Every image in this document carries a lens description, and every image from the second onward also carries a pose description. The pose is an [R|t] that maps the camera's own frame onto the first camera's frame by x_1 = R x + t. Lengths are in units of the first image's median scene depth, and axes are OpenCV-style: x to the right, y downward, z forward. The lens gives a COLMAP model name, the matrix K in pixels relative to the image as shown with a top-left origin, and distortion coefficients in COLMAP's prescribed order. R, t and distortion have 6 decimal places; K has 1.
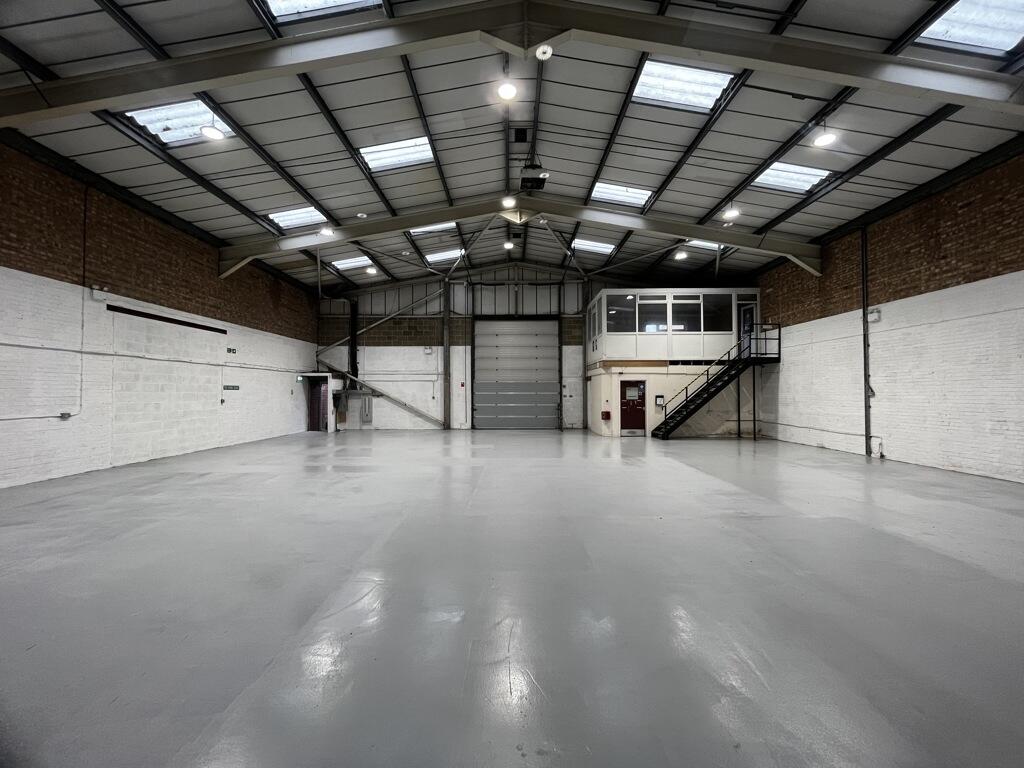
lens RADIAL K [[412.0, 0, 503.6], [0, 412.0, 388.2], [0, 0, 1]] dist [-0.007511, -0.000088]
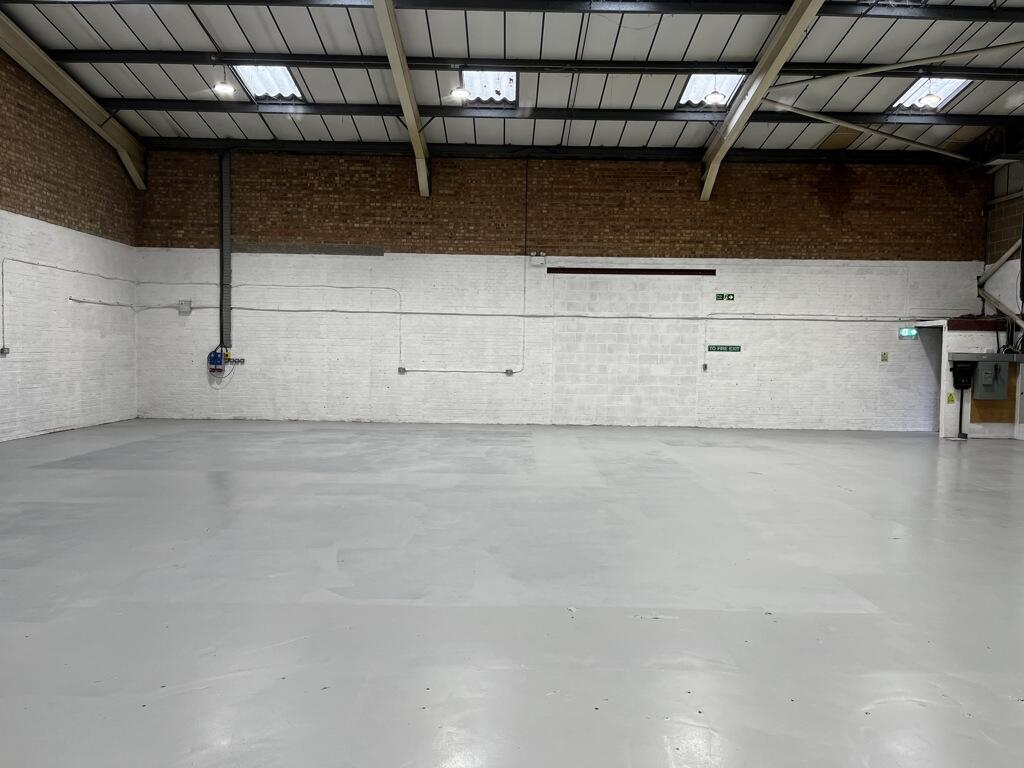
lens RADIAL K [[773.3, 0, 518.2], [0, 773.3, 398.5], [0, 0, 1]] dist [0.039814, -0.018323]
pose [[0.019638, 0.058858, -0.998073, 0.594708], [-0.005646, 0.998256, 0.058758, 0.007084], [0.999791, 0.004481, 0.019936, 0.521827]]
